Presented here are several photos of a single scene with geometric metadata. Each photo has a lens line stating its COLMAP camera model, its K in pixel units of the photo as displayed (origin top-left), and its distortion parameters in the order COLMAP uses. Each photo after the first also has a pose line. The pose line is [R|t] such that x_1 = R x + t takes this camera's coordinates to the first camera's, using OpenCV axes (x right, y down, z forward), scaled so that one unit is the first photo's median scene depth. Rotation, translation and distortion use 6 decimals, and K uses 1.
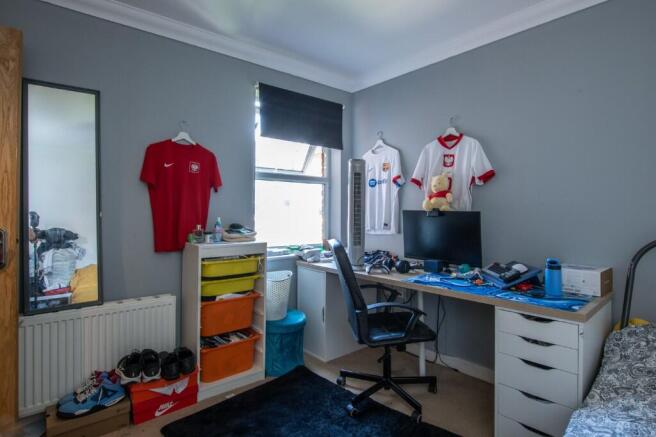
lens RADIAL K [[351.7, 0, 328.0], [0, 351.7, 200.6], [0, 0, 1]] dist [0.000304, 0.000232]
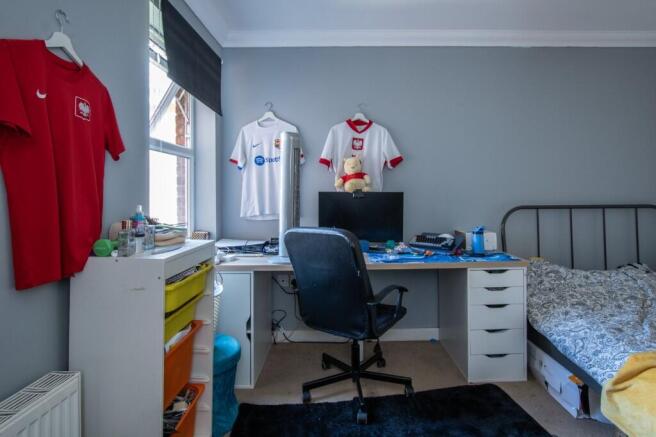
lens RADIAL K [[344.7, 0, 345.4], [0, 344.7, 186.3], [0, 0, 1]] dist [-0.000799, 0.000750]
pose [[0.641900, 0.005127, 0.766771, -0.472581], [-0.011324, 0.999932, 0.002794, 0.010127], [-0.766705, -0.010477, 0.641914, 0.367589]]
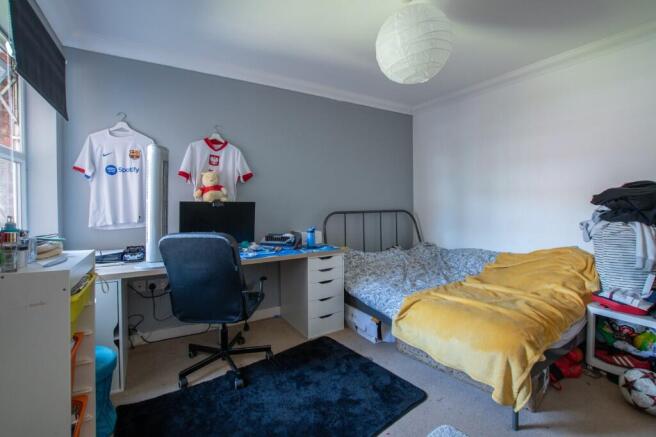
lens RADIAL K [[290.7, 0, 315.7], [0, 290.7, 203.4], [0, 0, 1]] dist [-0.000539, 0.000262]
pose [[0.196610, -0.011041, 0.980420, -0.578689], [-0.021526, 0.999647, 0.015574, 0.012096], [-0.980245, -0.024166, 0.196303, 0.458142]]
